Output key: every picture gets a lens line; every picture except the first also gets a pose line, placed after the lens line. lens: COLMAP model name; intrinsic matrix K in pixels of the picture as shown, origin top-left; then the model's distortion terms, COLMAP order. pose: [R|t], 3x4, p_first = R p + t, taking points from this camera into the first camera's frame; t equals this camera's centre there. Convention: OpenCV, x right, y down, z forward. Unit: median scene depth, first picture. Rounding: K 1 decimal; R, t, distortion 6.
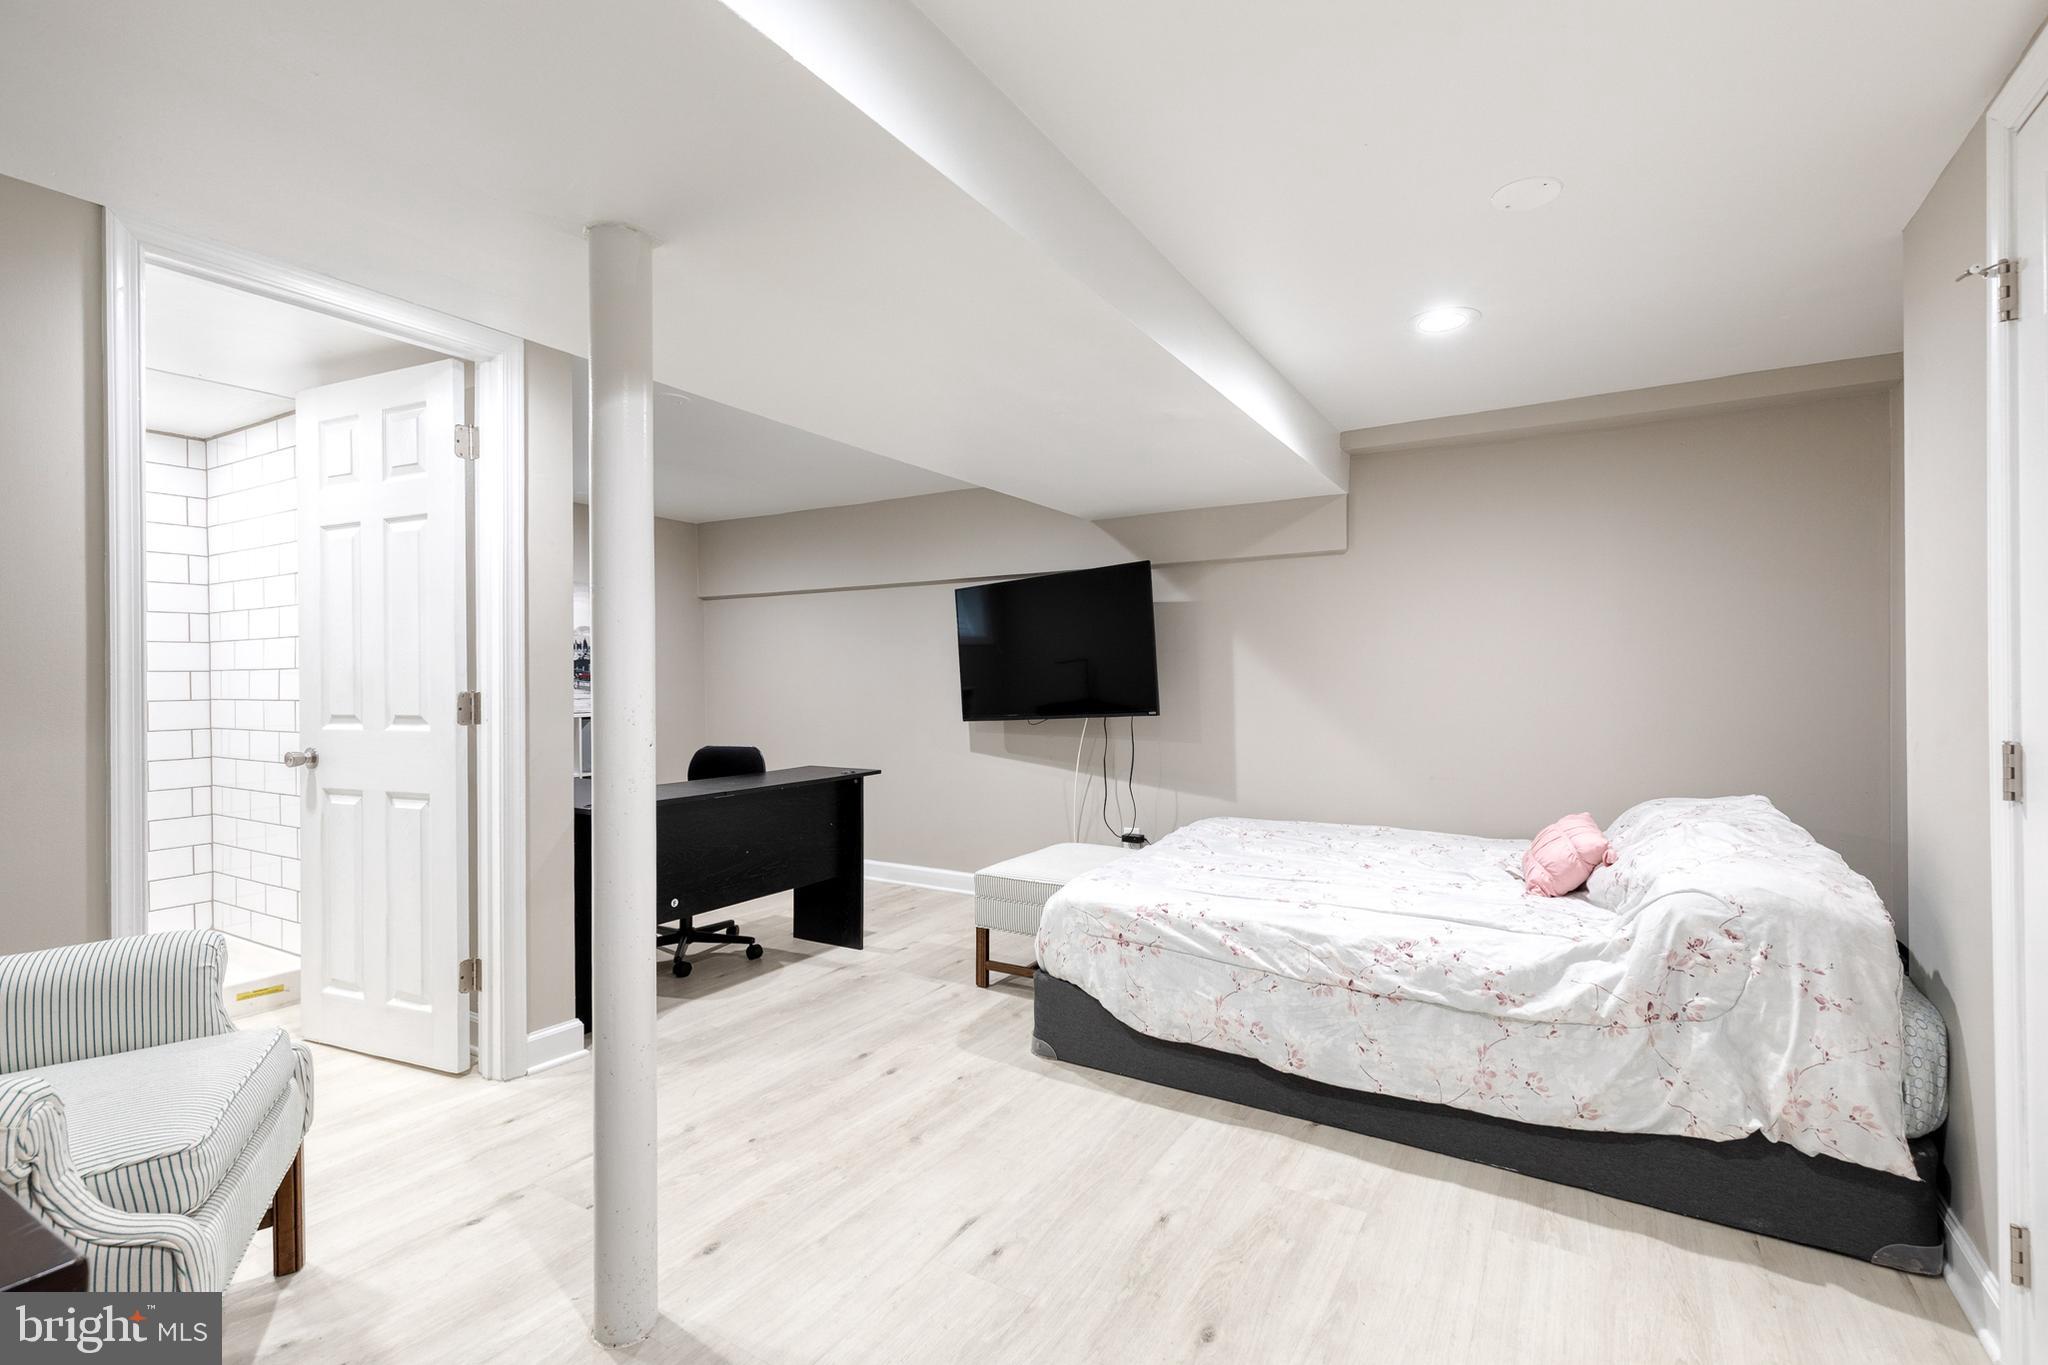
lens RADIAL K [[945.7, 0, 1059.6], [0, 945.7, 693.3], [0, 0, 1]] dist [0.012304, -0.001059]
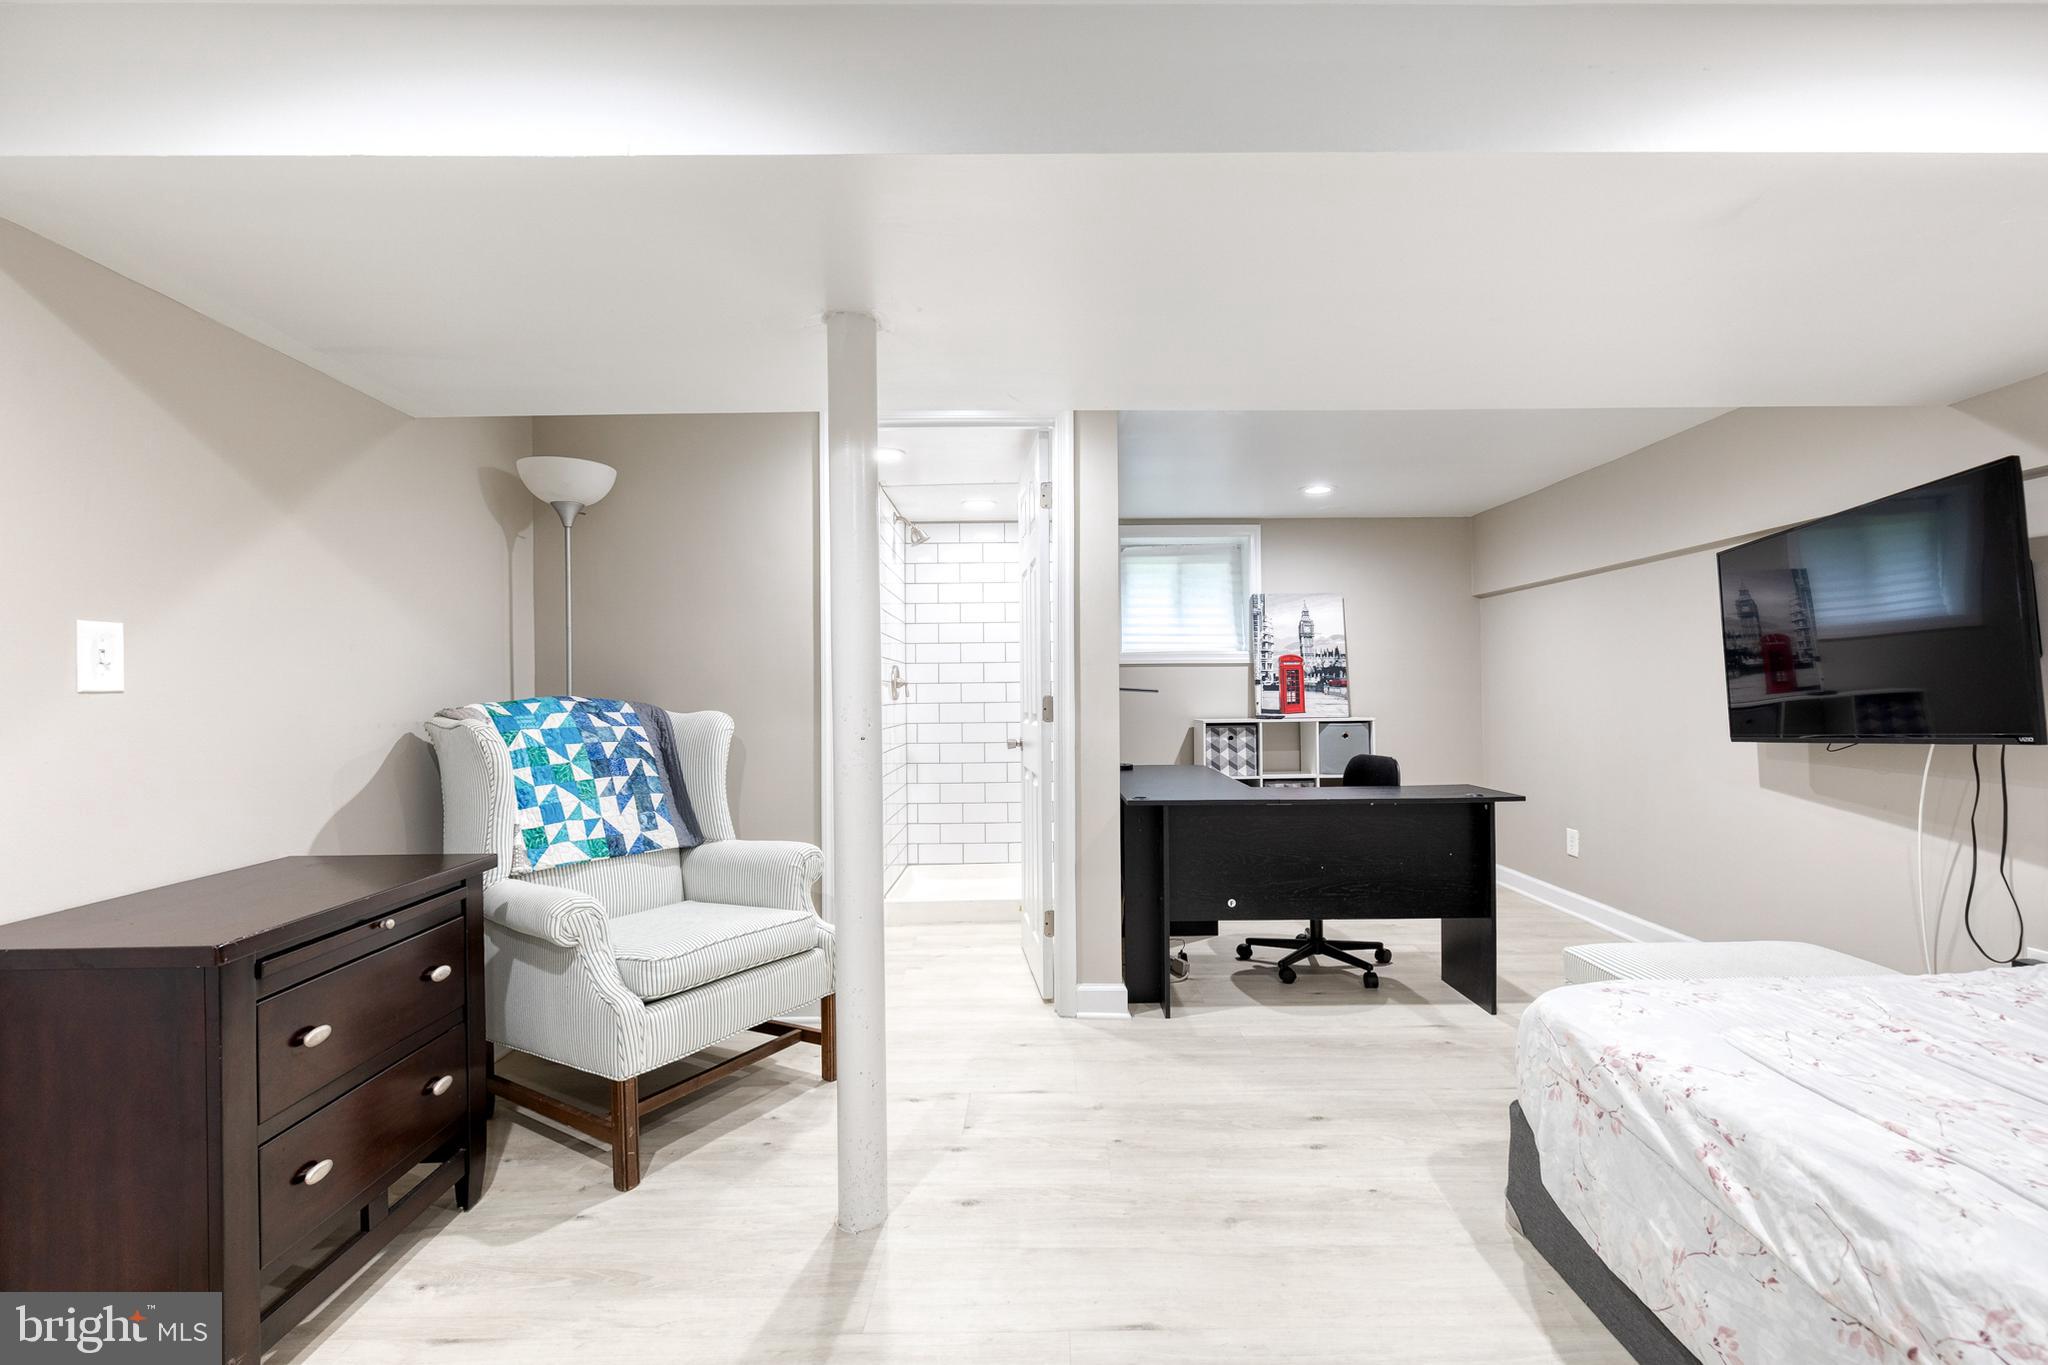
lens RADIAL K [[945.7, 0, 1059.6], [0, 945.7, 693.3], [0, 0, 1]] dist [0.012304, -0.001059]
pose [[0.496125, 0.000725, -0.868251, 0.449581], [-0.007262, 0.999968, -0.003315, -0.000403], [0.868220, 0.007950, 0.496115, 0.383998]]
